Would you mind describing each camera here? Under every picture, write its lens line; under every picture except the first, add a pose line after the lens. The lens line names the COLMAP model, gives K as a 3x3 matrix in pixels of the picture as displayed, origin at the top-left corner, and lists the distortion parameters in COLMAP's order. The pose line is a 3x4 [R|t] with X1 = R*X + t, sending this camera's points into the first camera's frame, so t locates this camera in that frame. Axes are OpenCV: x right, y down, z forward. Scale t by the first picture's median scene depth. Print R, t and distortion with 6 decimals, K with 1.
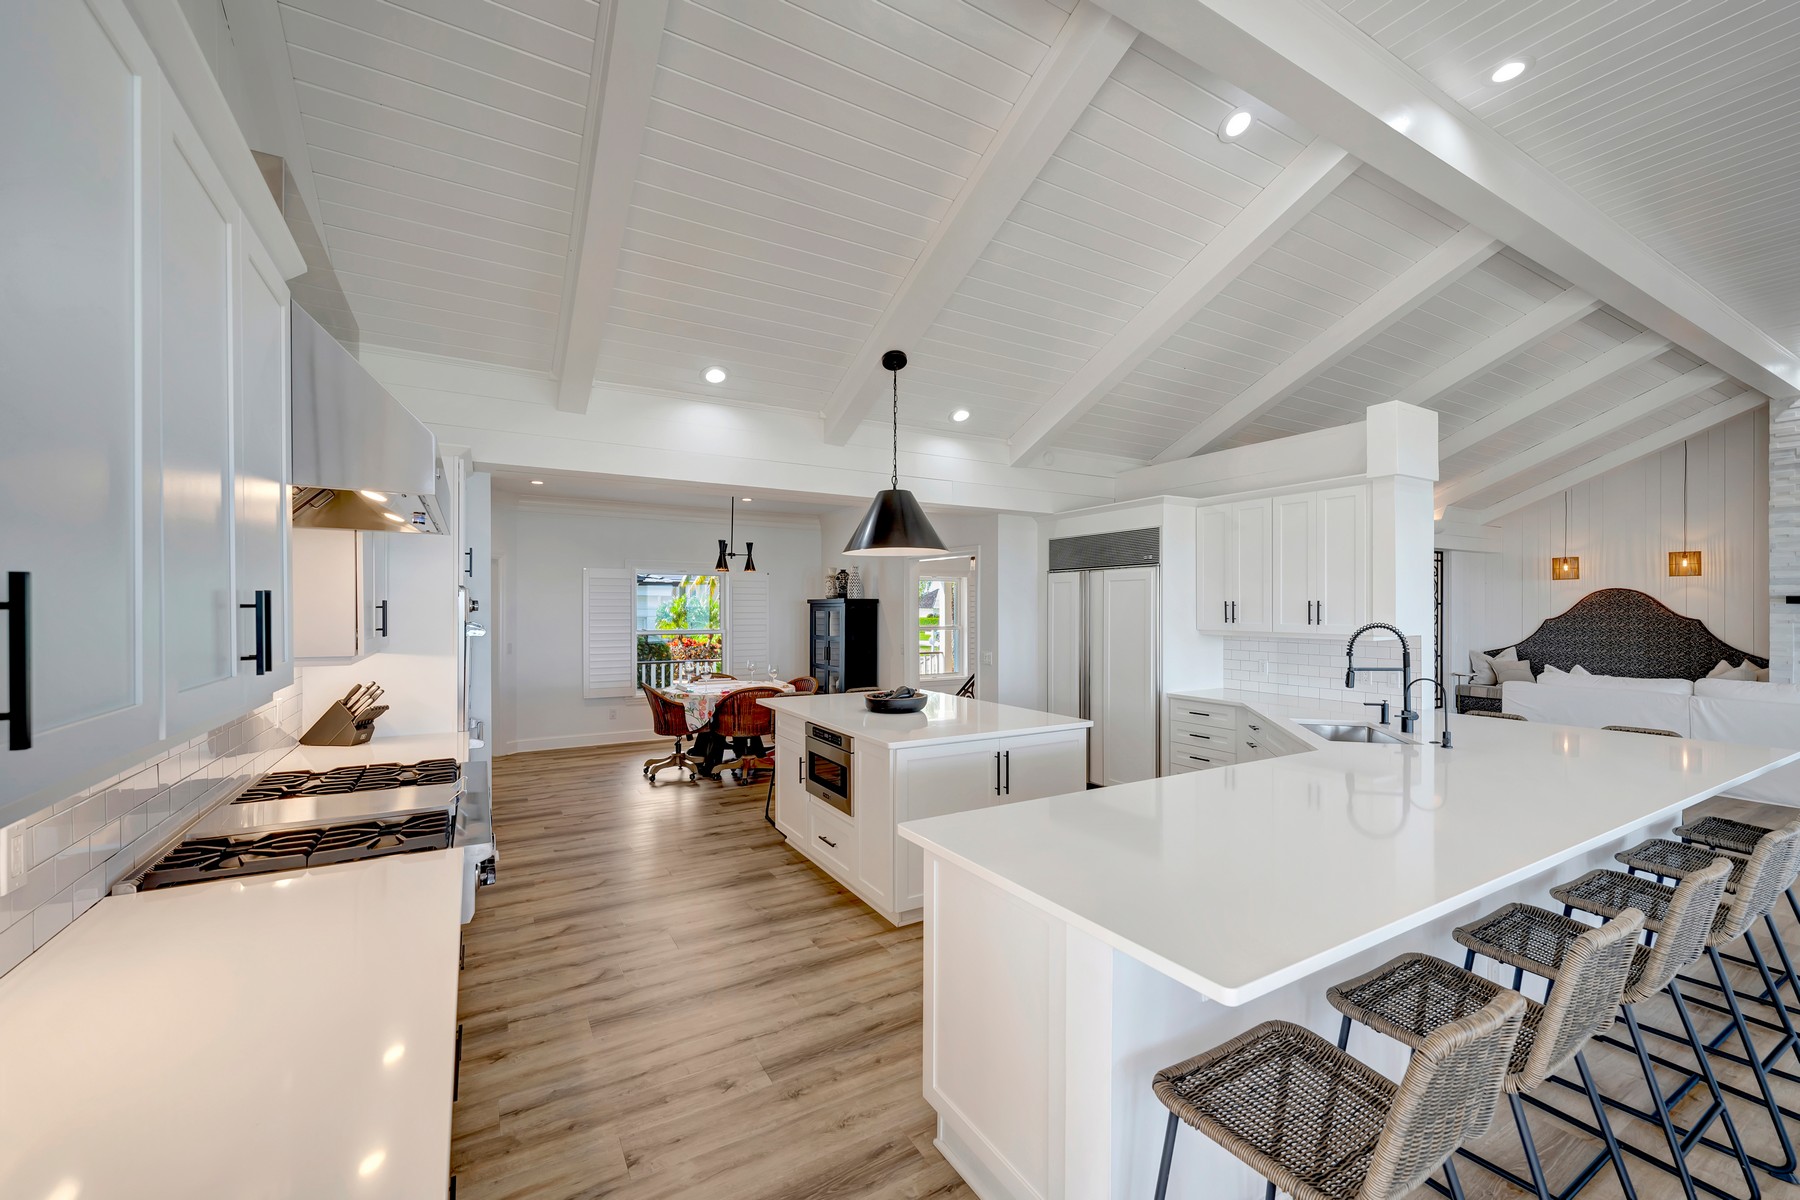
lens RADIAL K [[730.0, 0, 903.3], [0, 730.0, 605.4], [0, 0, 1]] dist [0.007279, -0.000125]
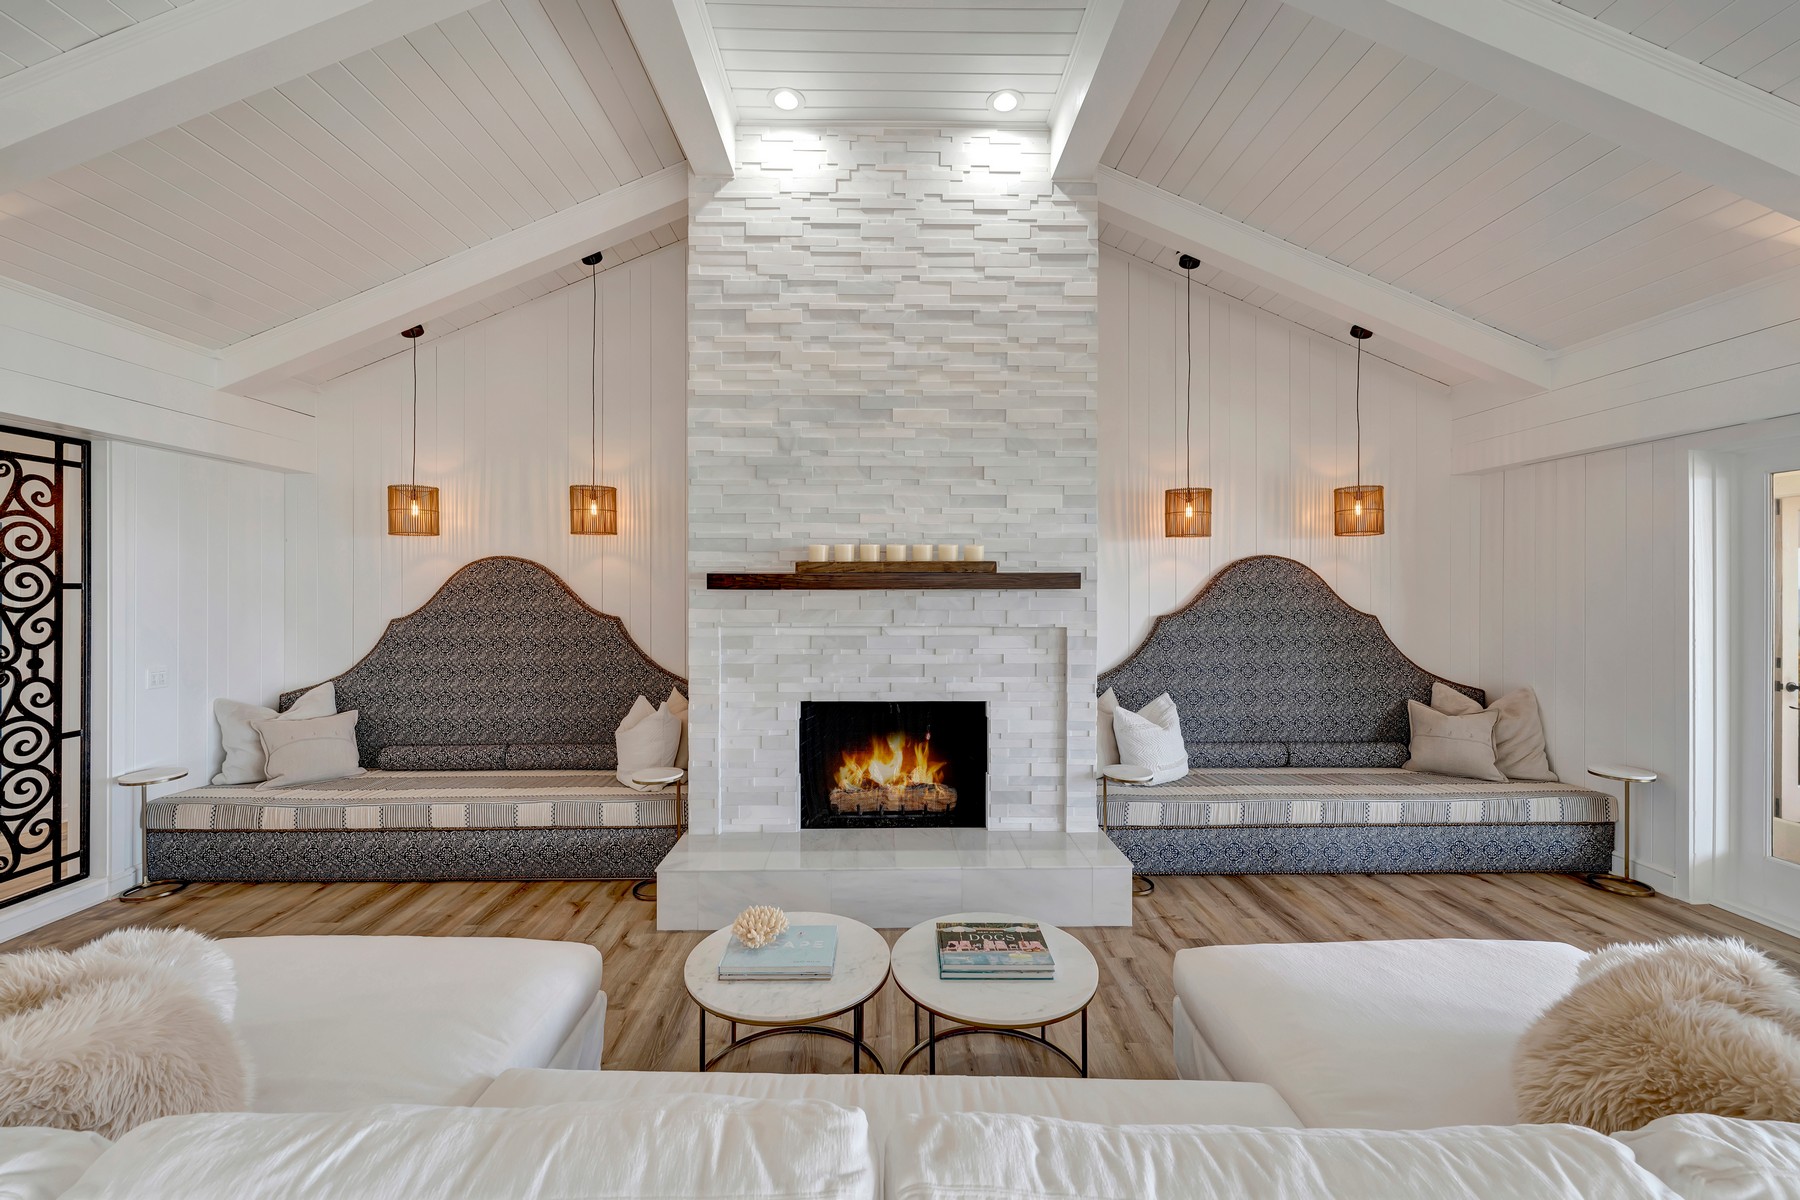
lens RADIAL K [[730.0, 0, 895.7], [0, 730.0, 586.5], [0, 0, 1]] dist [0.007279, -0.000125]
pose [[0.496461, -0.003111, 0.868053, 0.719084], [-0.001079, 0.999991, 0.004201, -0.005475], [-0.868058, -0.003022, 0.496453, 0.559498]]
